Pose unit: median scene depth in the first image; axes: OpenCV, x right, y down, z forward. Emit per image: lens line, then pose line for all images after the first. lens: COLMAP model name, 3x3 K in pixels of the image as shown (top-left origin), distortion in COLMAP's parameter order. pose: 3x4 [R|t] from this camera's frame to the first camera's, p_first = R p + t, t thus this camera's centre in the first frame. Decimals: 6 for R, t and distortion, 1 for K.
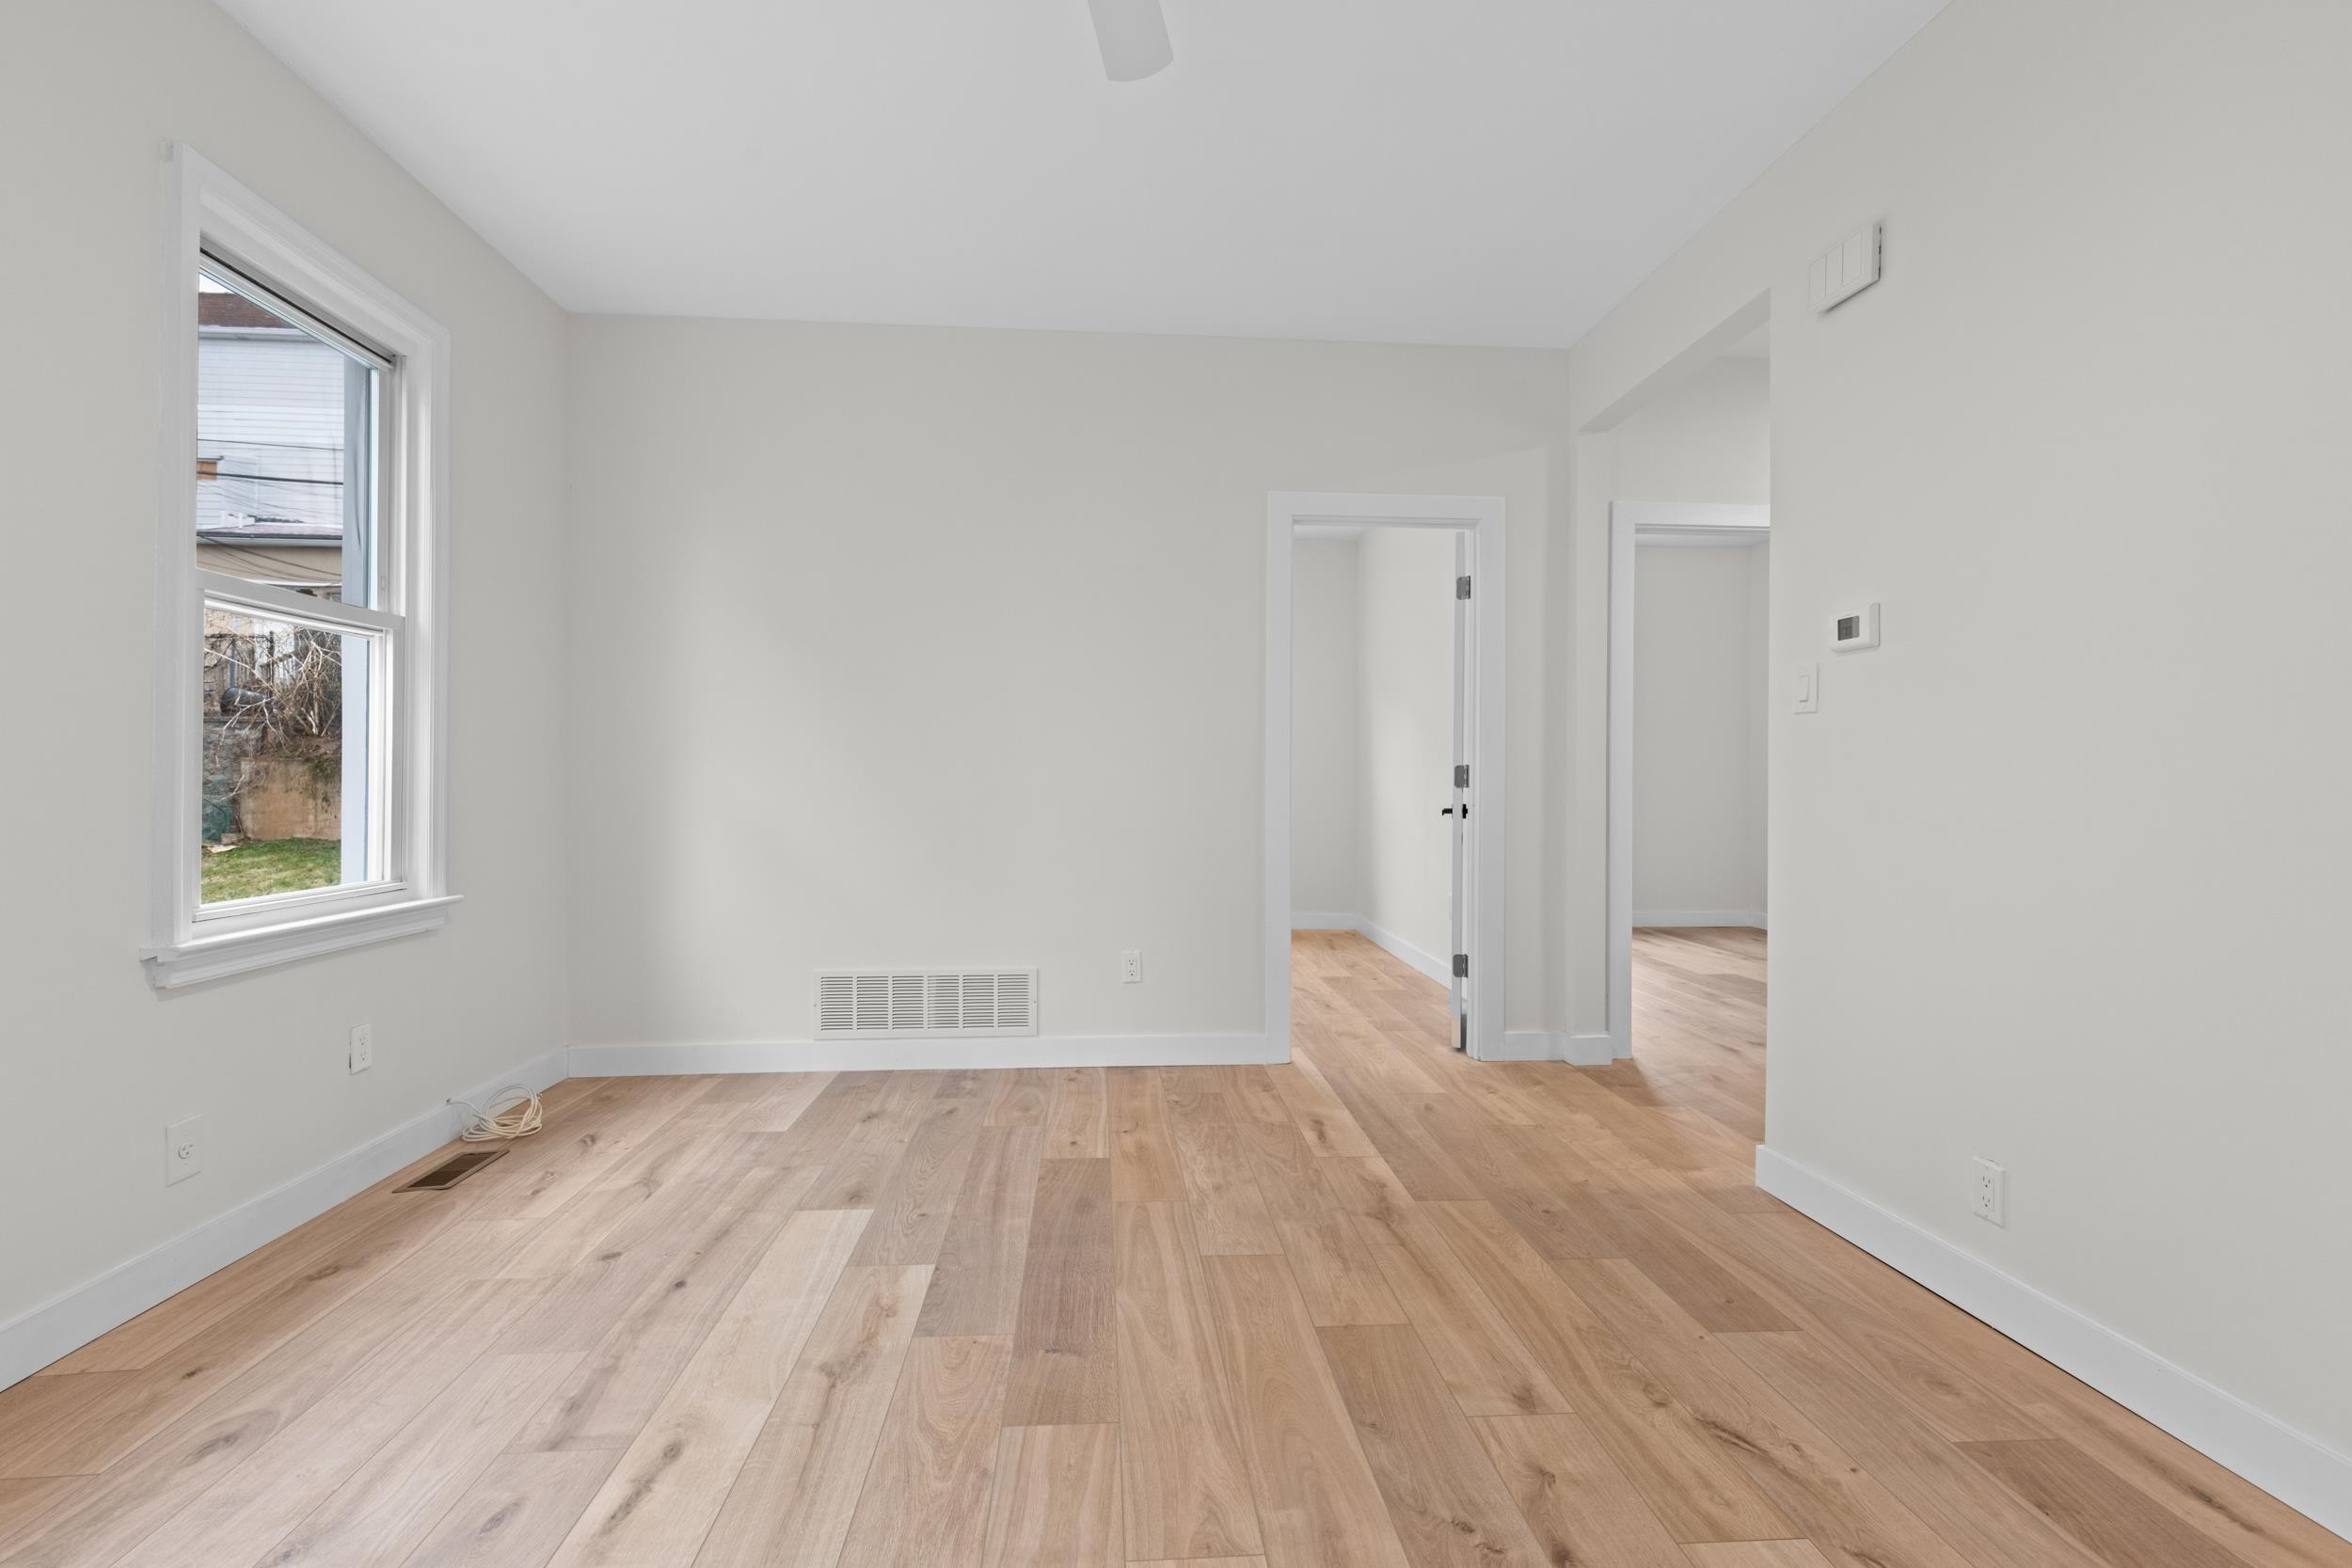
lens RADIAL K [[1052.6, 0, 1178.9], [0, 1052.6, 774.7], [0, 0, 1]] dist [0.008580, -0.001668]
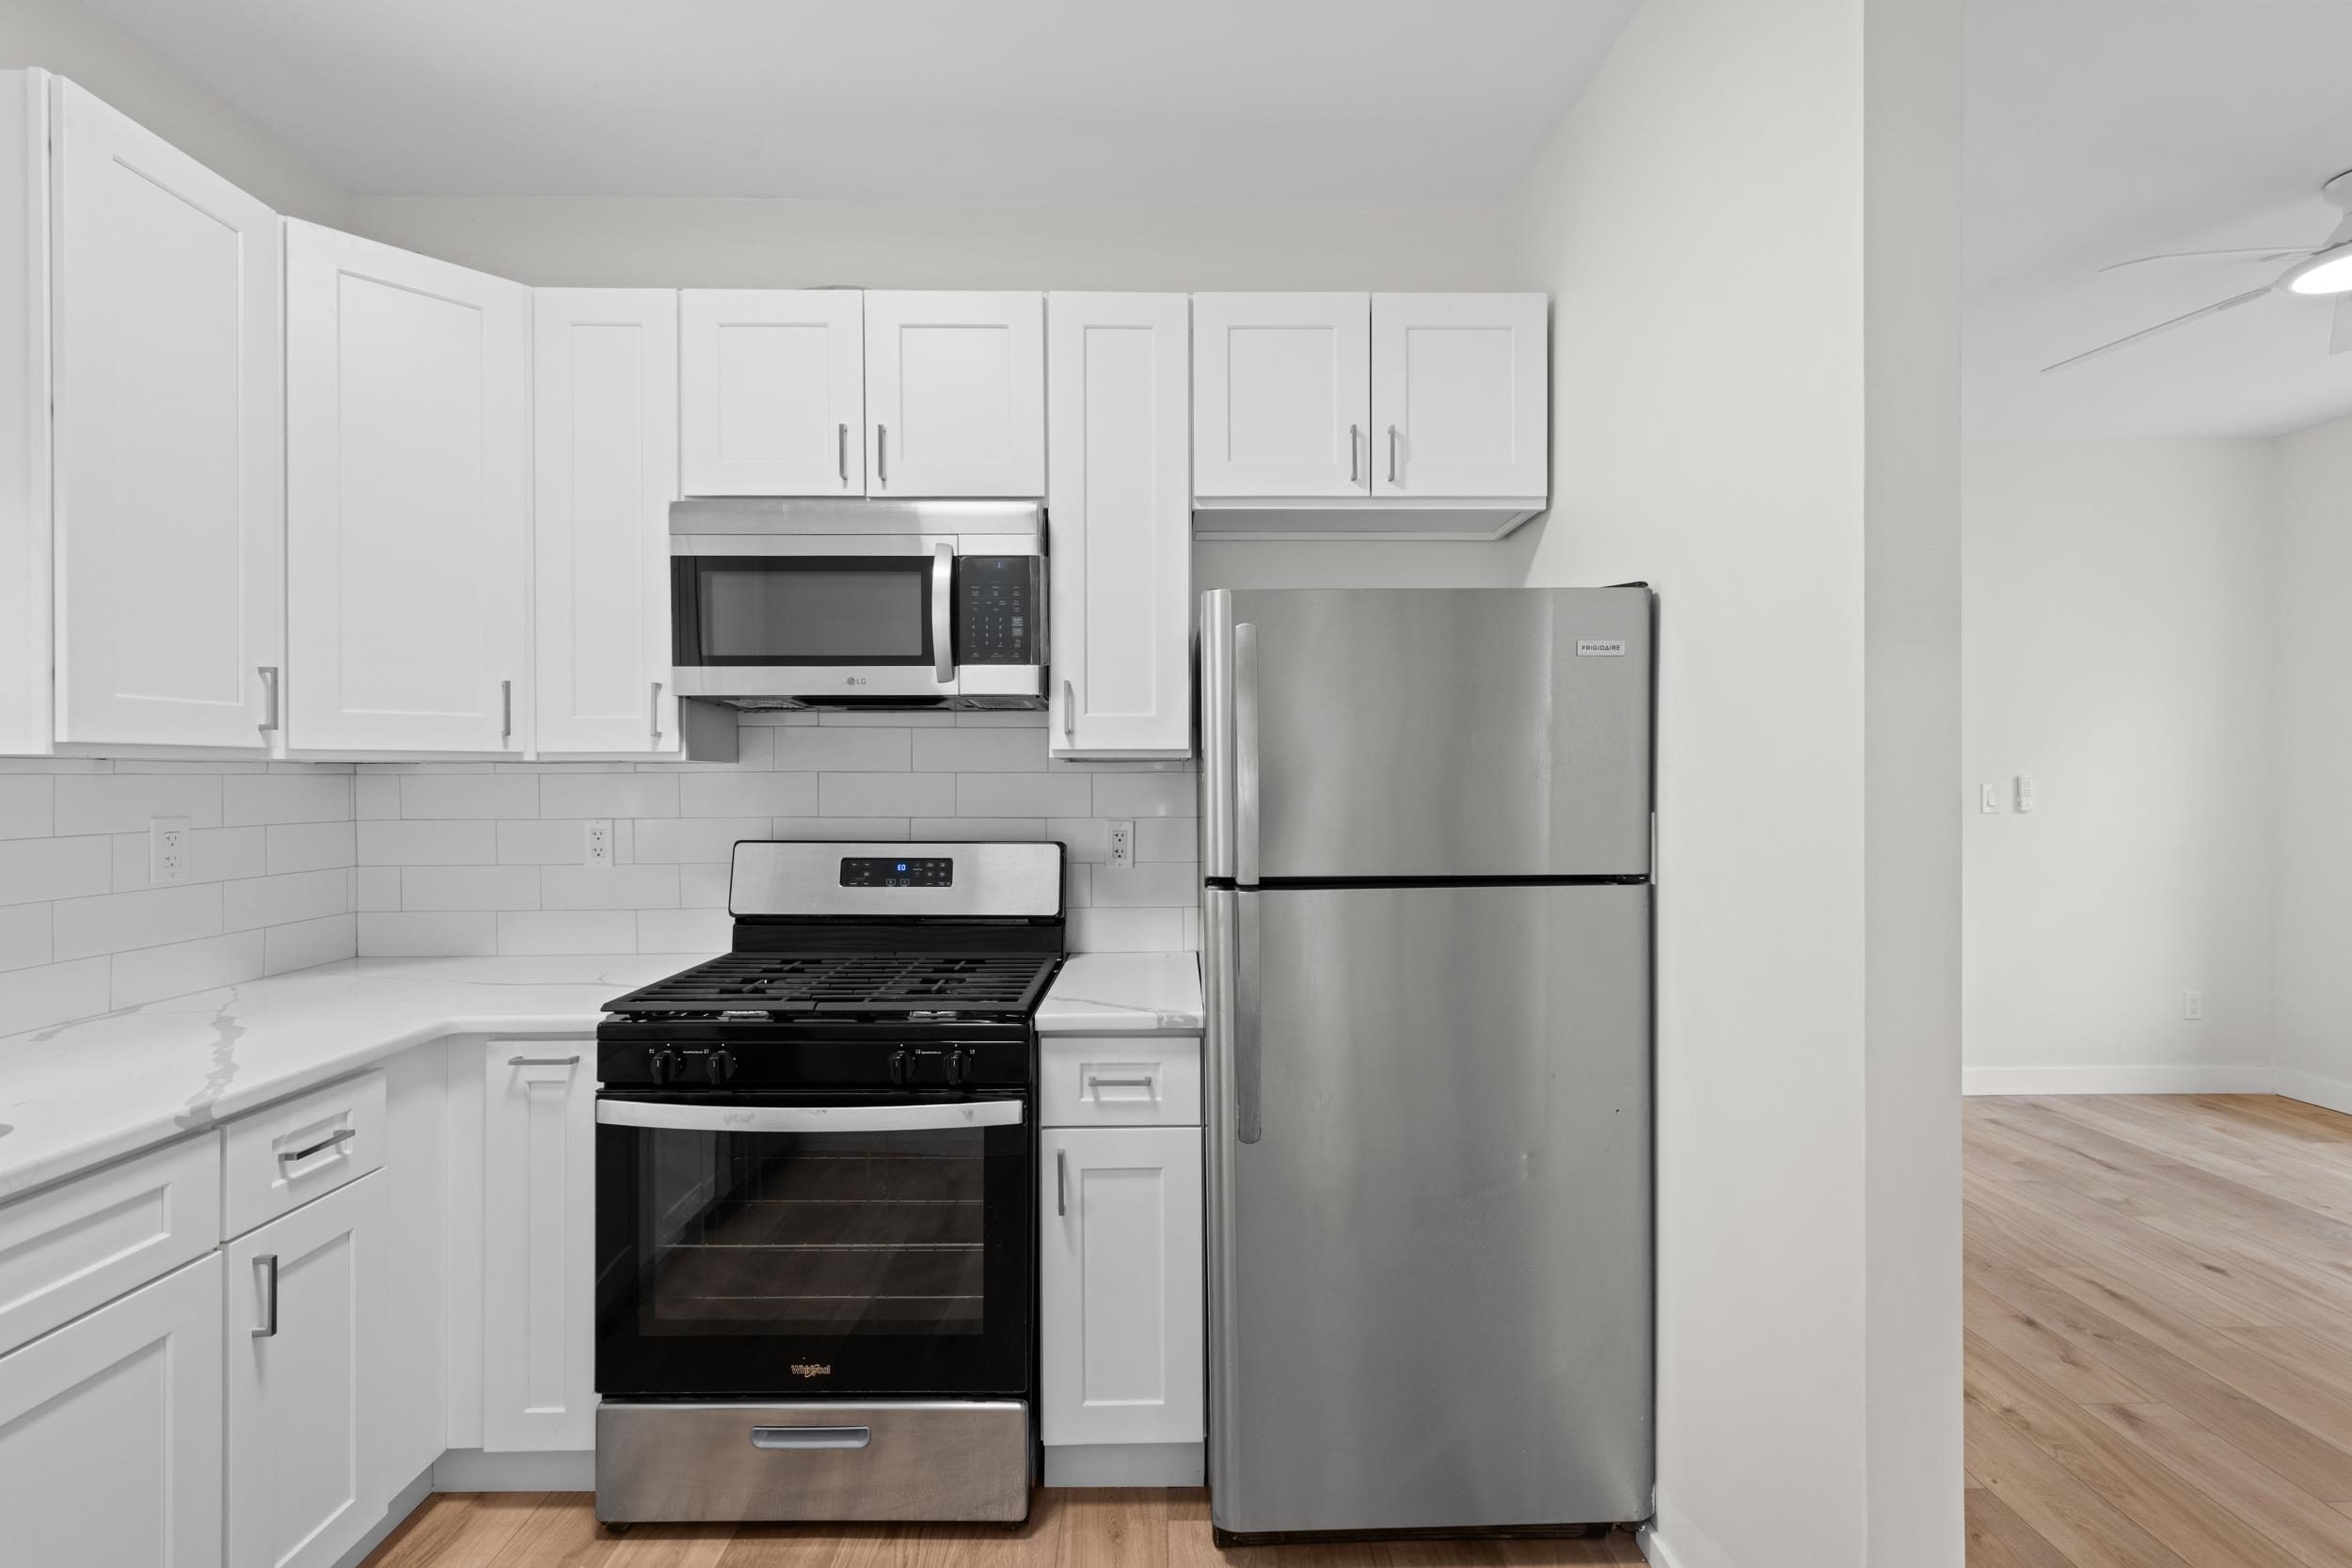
lens RADIAL K [[1052.6, 0, 1178.9], [0, 1052.6, 774.7], [0, 0, 1]] dist [0.008580, -0.001668]
pose [[-0.998088, -0.001430, 0.061785, 1.007073], [-0.001484, 0.999999, -0.000825, -0.105270], [-0.061784, -0.000915, -0.998089, 1.716332]]
